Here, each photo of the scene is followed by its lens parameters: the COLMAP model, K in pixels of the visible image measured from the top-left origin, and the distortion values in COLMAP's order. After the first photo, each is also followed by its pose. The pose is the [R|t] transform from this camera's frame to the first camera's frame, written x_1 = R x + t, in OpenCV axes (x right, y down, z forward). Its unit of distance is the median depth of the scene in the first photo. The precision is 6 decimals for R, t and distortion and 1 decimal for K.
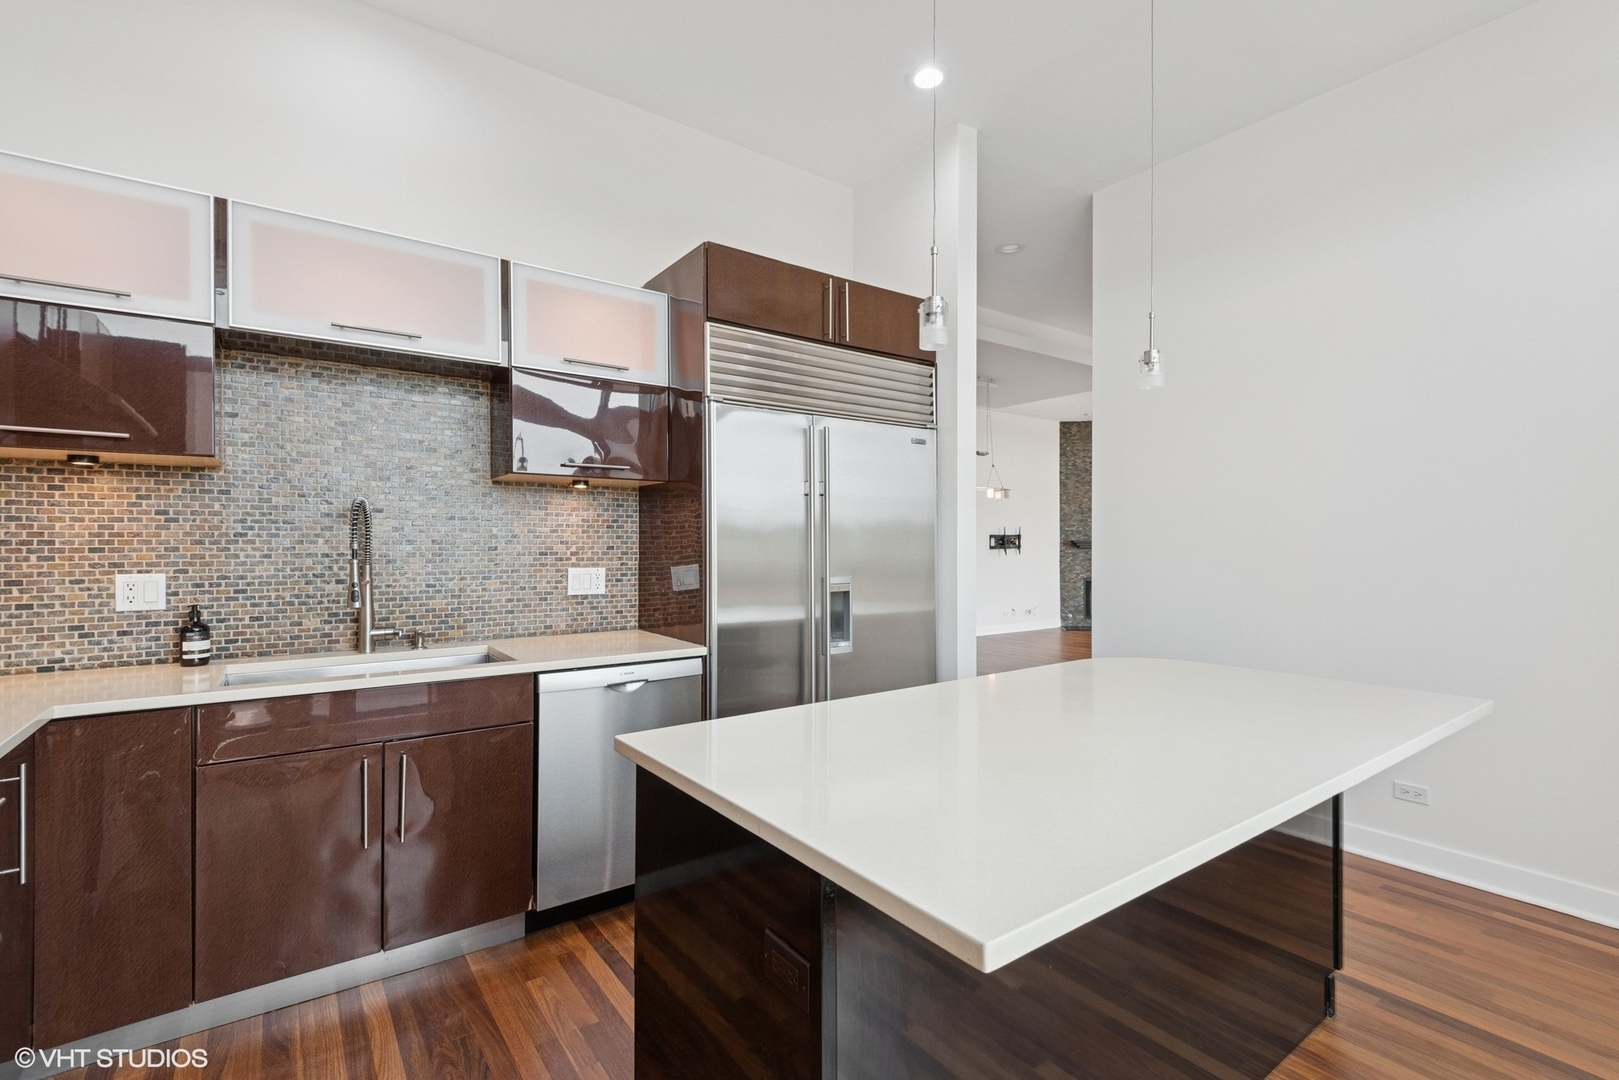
lens RADIAL K [[744.3, 0, 804.2], [0, 744.3, 545.8], [0, 0, 1]] dist [0.024005, -0.011657]
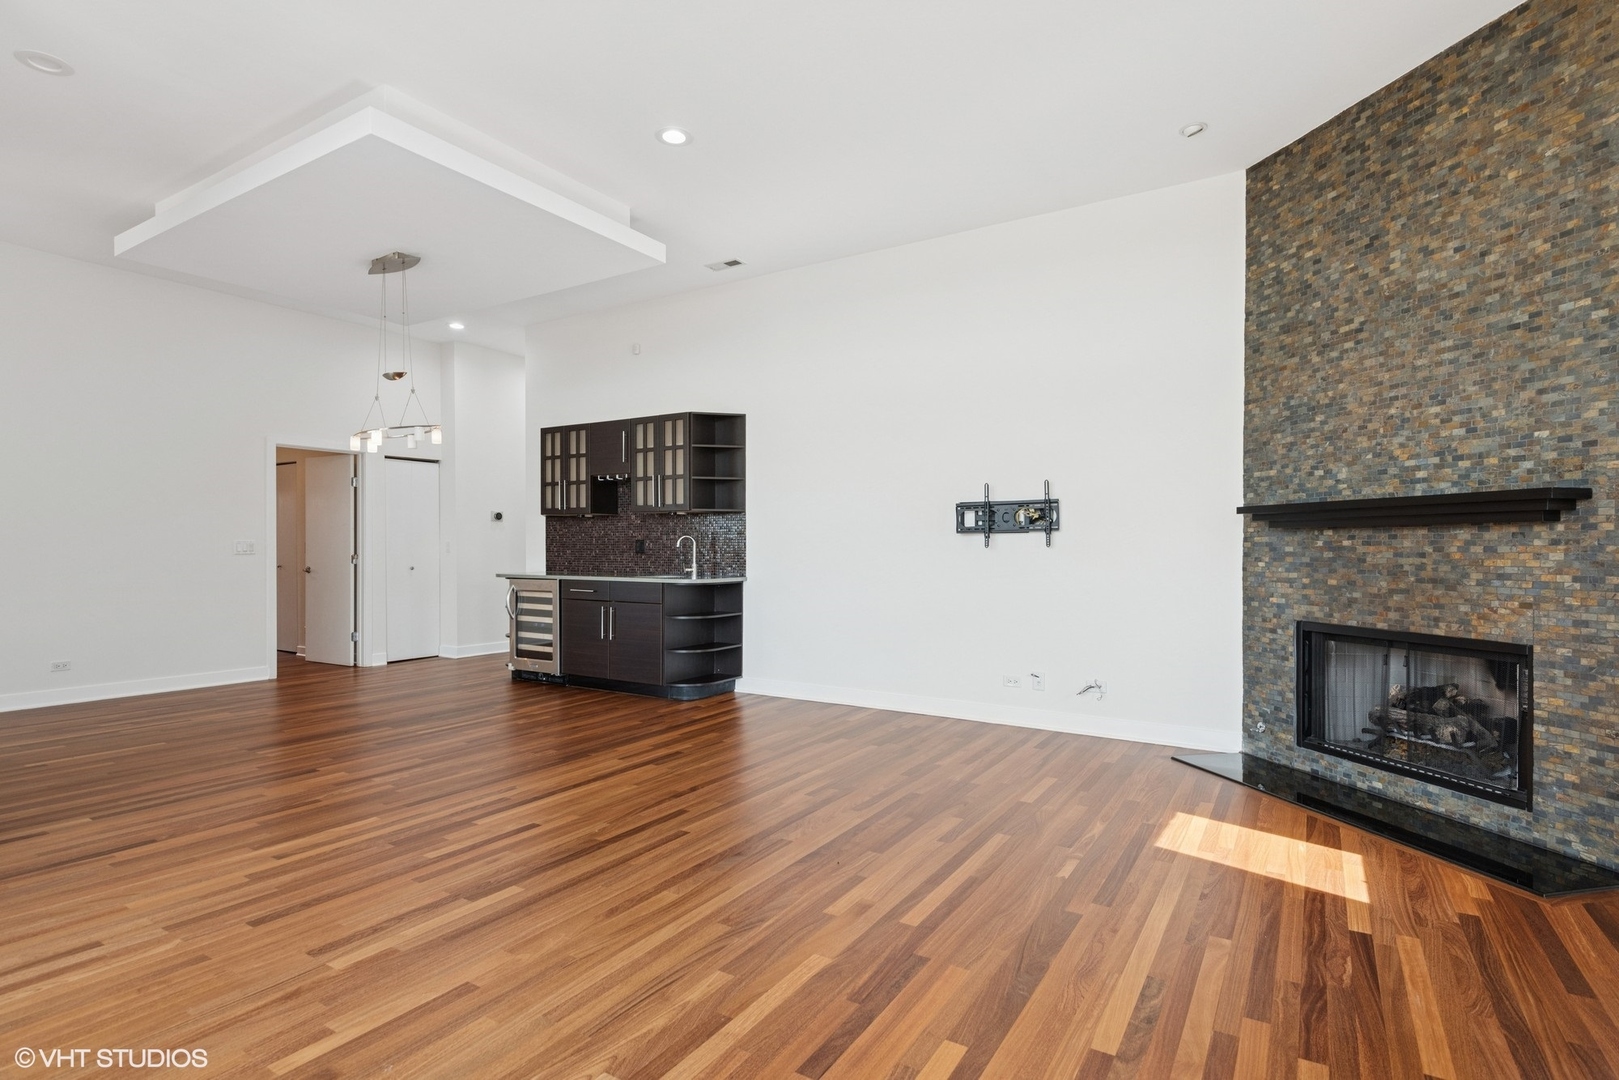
lens RADIAL K [[798.5, 0, 788.7], [0, 798.5, 557.2], [0, 0, 1]] dist [0.026174, -0.015845]
pose [[0.357935, 0.015733, -0.933614, 0.623218], [-0.004955, 0.999876, 0.014951, 0.011163], [0.933733, -0.000726, 0.357968, 0.664899]]
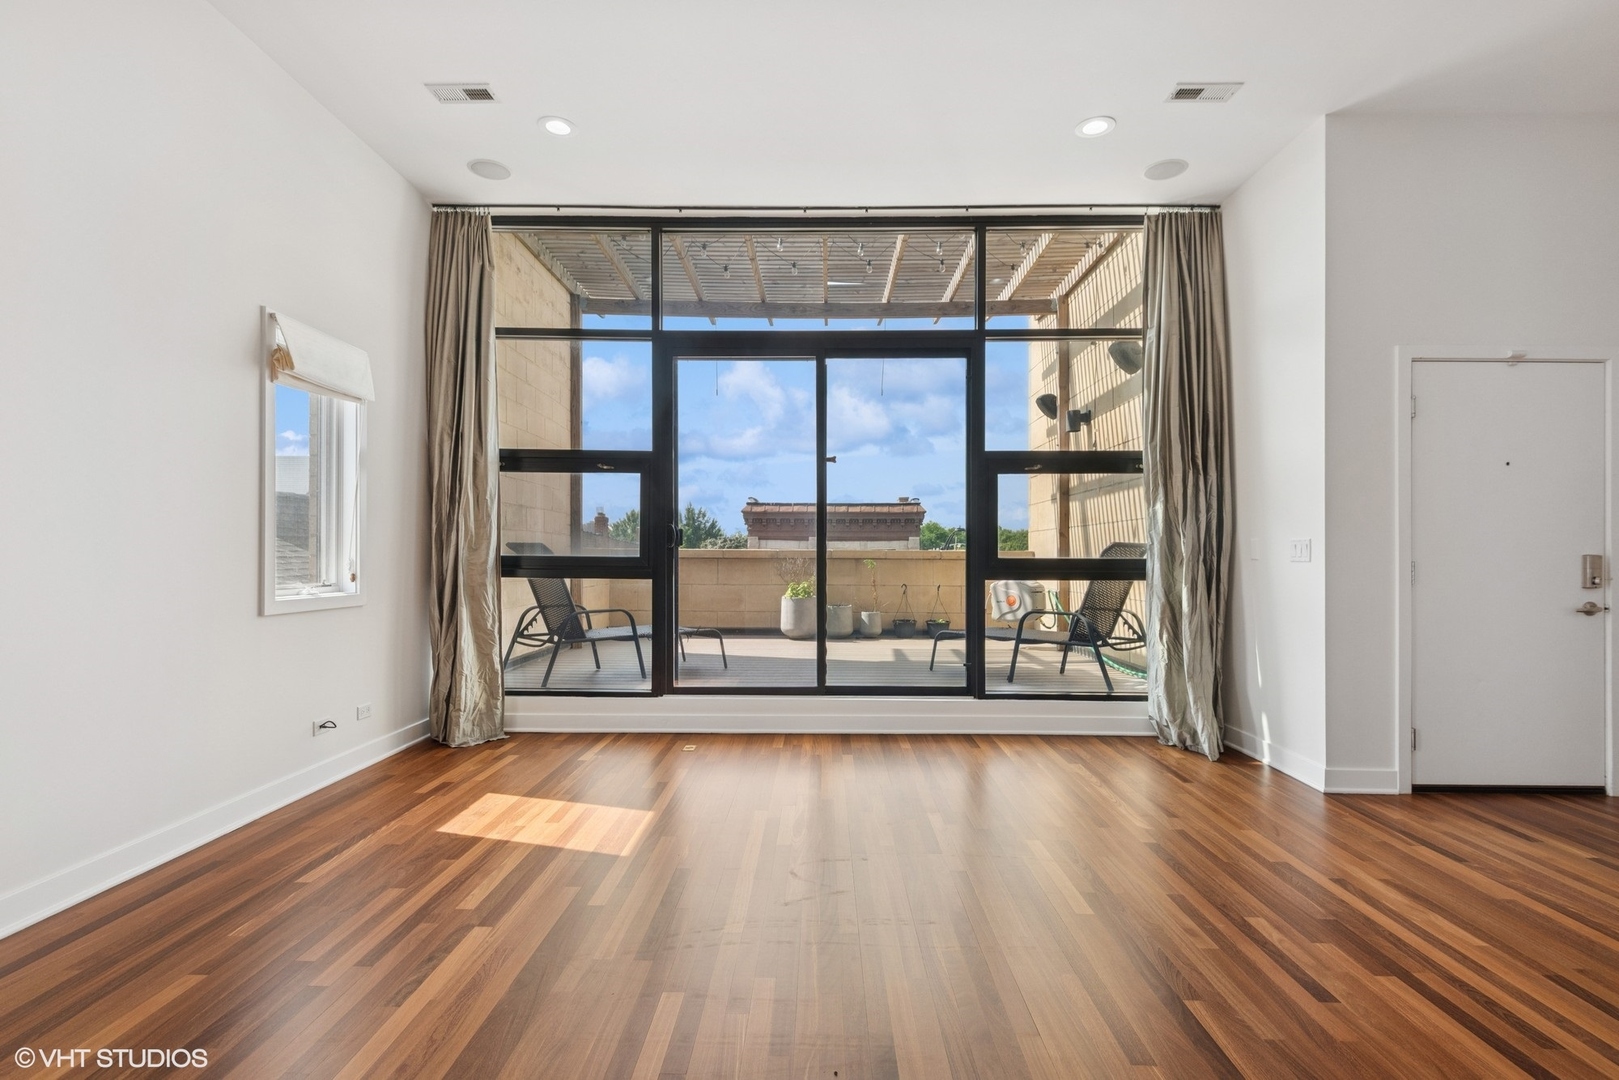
lens RADIAL K [[744.3, 0, 807.1], [0, 744.3, 552.0], [0, 0, 1]] dist [0.024005, -0.011657]
pose [[-0.804594, 0.002482, 0.593820, 0.323789], [-0.000462, 0.999988, -0.004806, 0.013726], [-0.593825, -0.004141, -0.804584, 0.880508]]
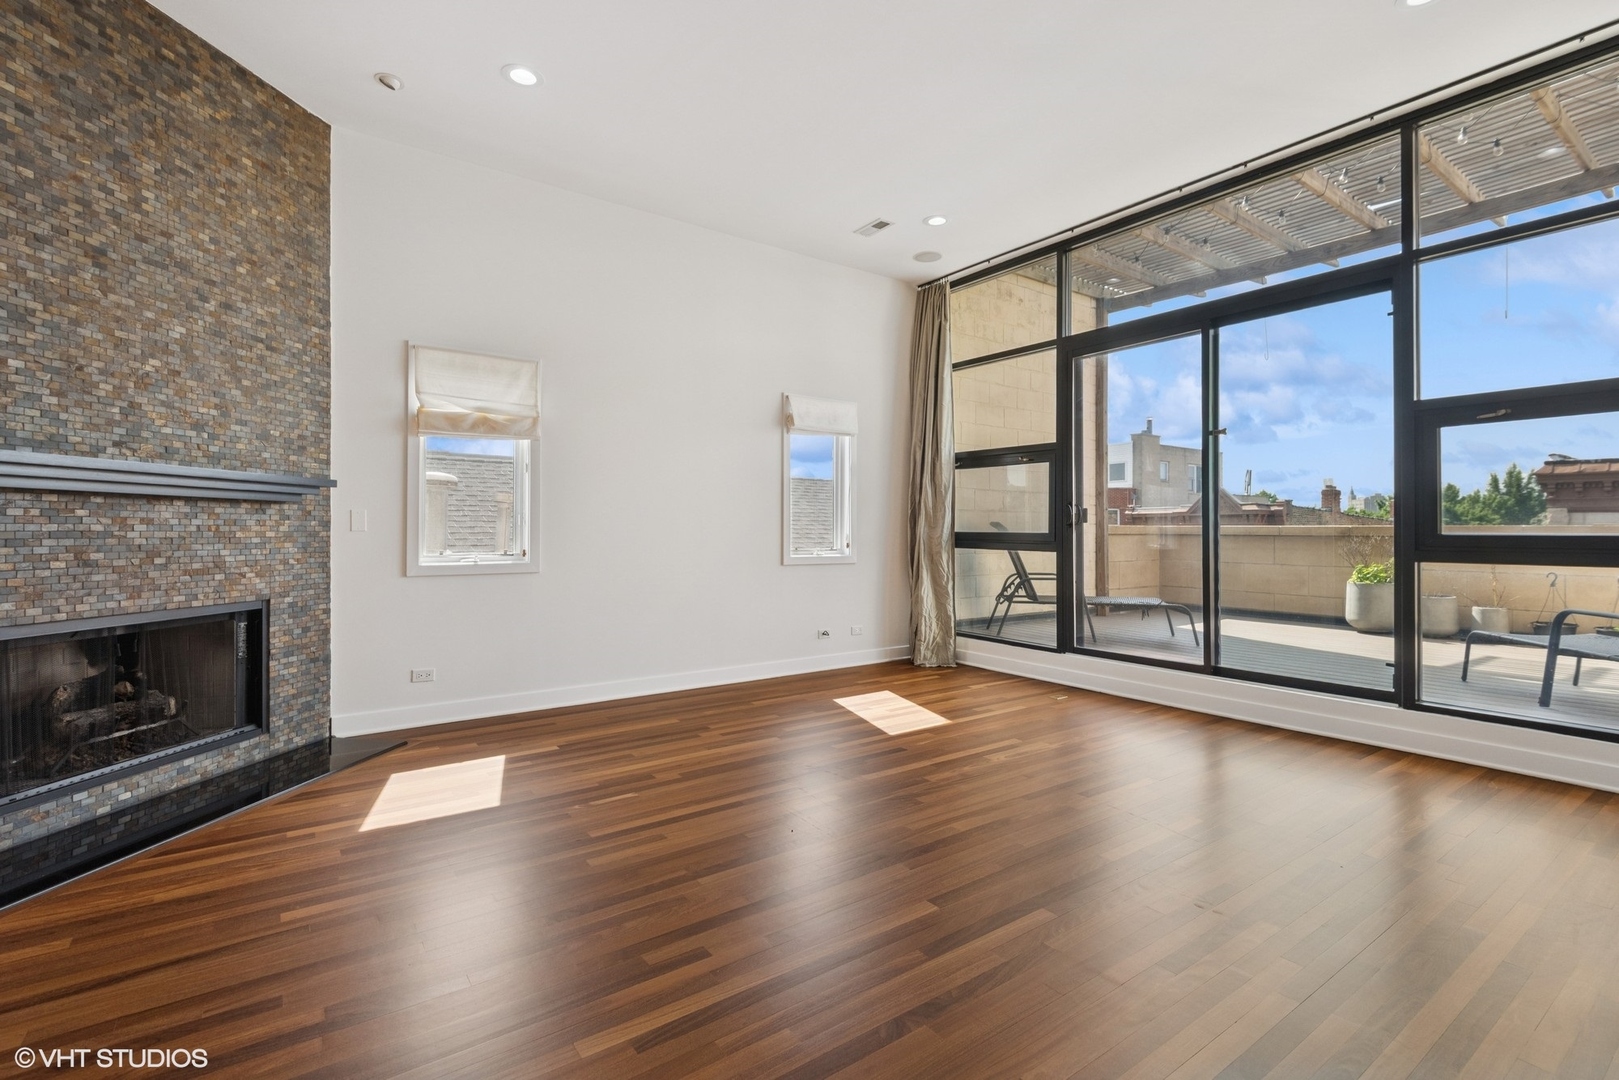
lens RADIAL K [[744.3, 0, 802.6], [0, 744.3, 527.8], [0, 0, 1]] dist [0.024005, -0.011657]
pose [[0.001677, 0.009491, 0.999954, 0.160202], [-0.001504, 0.999954, -0.009488, 0.015761], [-0.999997, -0.001488, 0.001692, 0.765015]]
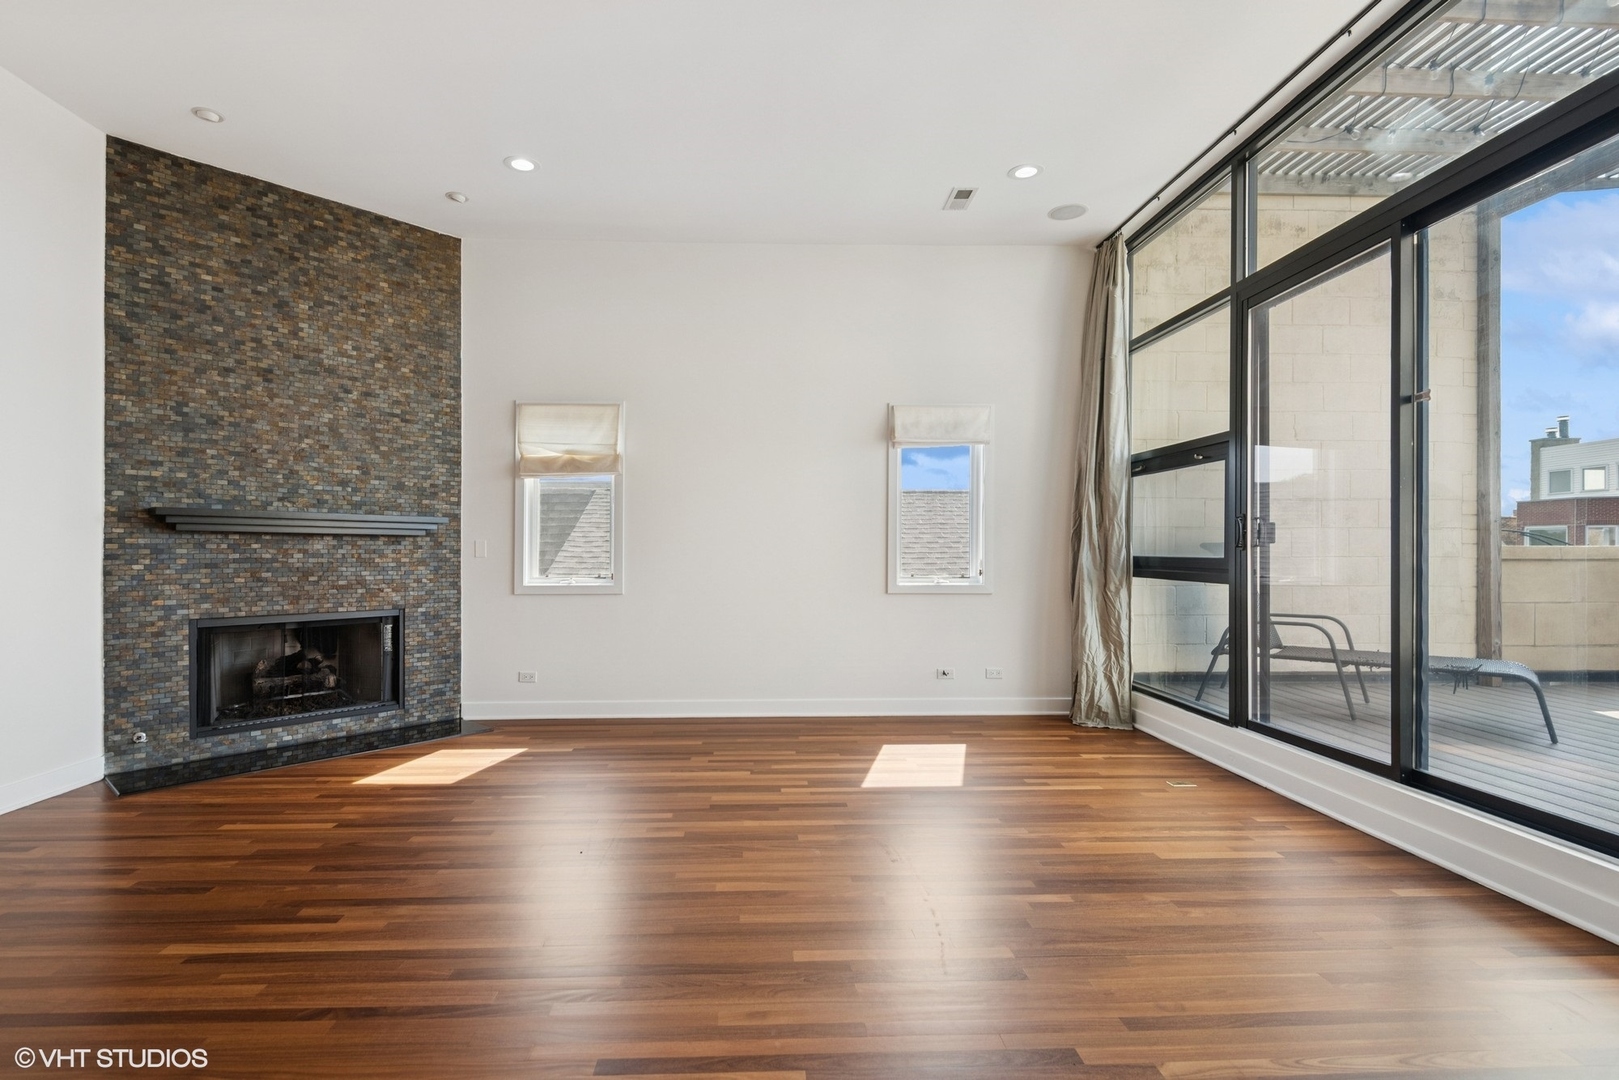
lens RADIAL K [[798.5, 0, 784.6], [0, 798.5, 549.9], [0, 0, 1]] dist [0.026174, -0.015845]
pose [[0.558566, 0.009904, 0.829401, 0.219816], [-0.001517, 0.999939, -0.010918, 0.014881], [-0.829459, 0.004840, 0.558547, 0.568176]]
